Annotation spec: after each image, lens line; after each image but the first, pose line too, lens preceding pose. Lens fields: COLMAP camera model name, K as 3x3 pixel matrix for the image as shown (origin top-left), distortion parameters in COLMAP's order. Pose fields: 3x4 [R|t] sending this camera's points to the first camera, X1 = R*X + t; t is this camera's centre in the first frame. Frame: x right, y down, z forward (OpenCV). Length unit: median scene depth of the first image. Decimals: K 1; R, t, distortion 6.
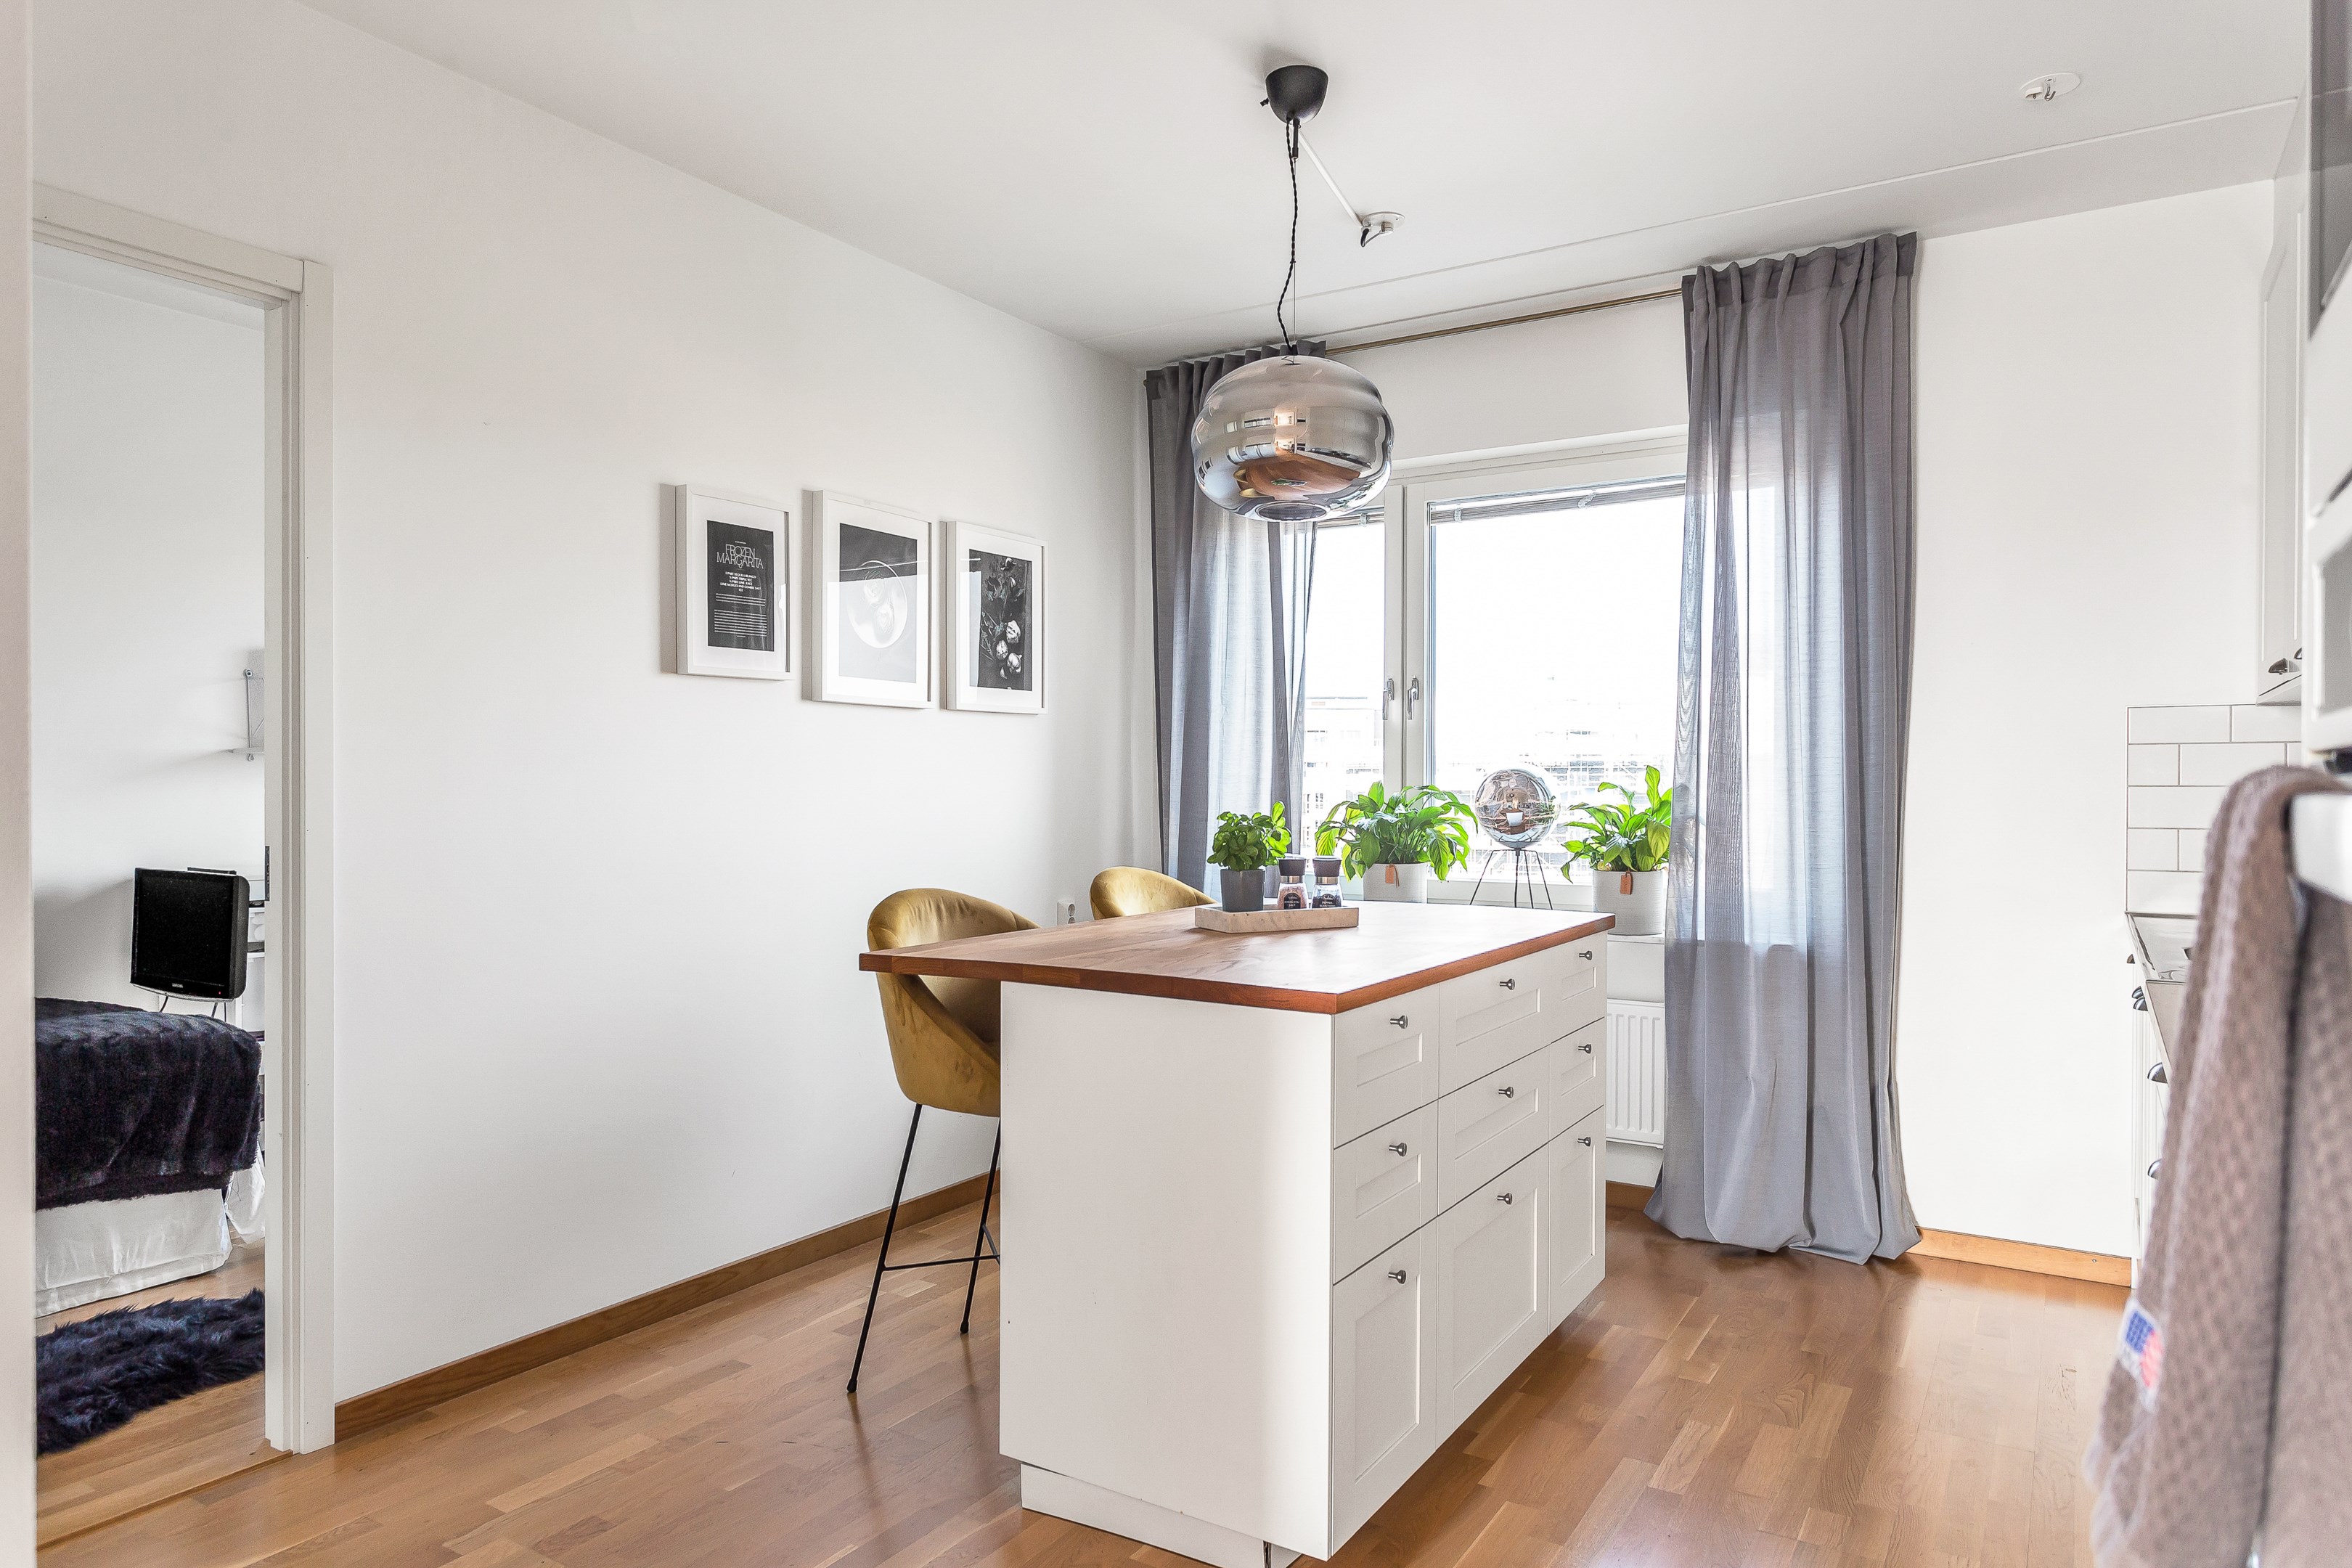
lens RADIAL K [[1422.4, 0, 1176.0], [0, 1422.4, 784.0], [0, 0, 1]] dist [-0.001133, -0.000527]
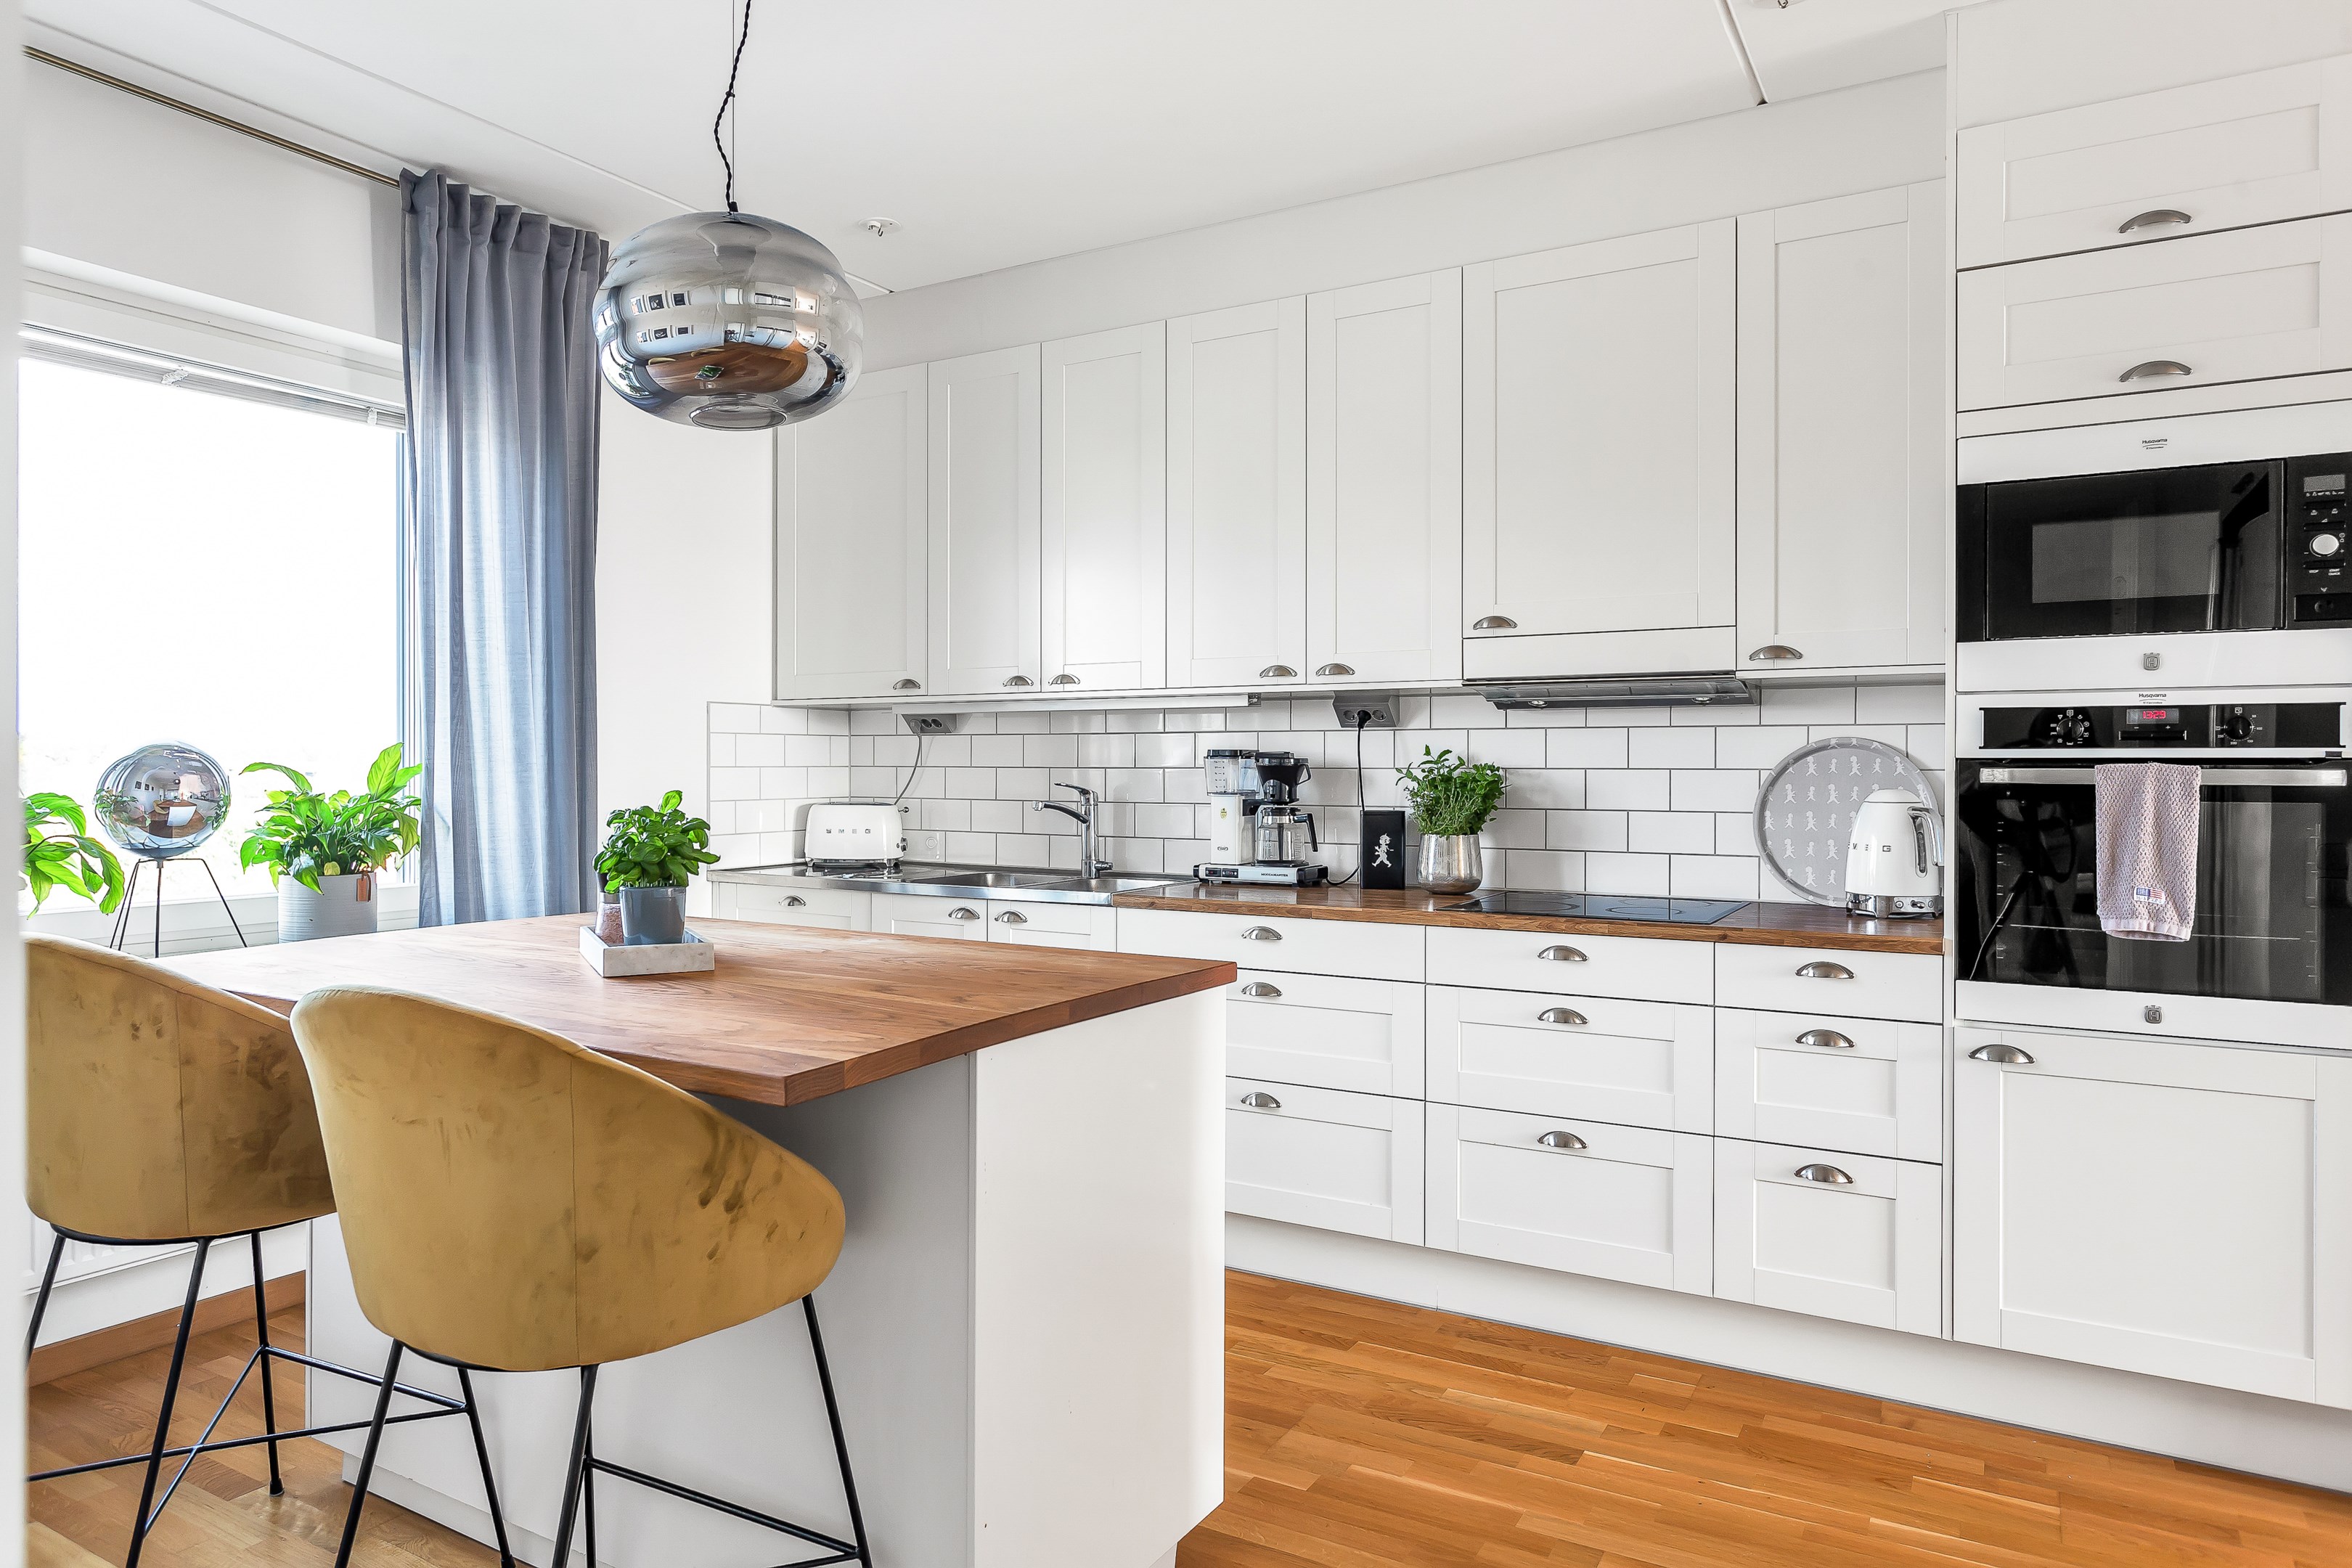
lens RADIAL K [[1422.4, 0, 1176.0], [0, 1422.4, 784.0], [0, 0, 1]] dist [-0.001133, -0.000527]
pose [[-0.044360, -0.020508, 0.998805, -0.523671], [-0.002998, 0.999788, 0.020395, -0.007133], [-0.999011, -0.002090, -0.044412, 0.575241]]
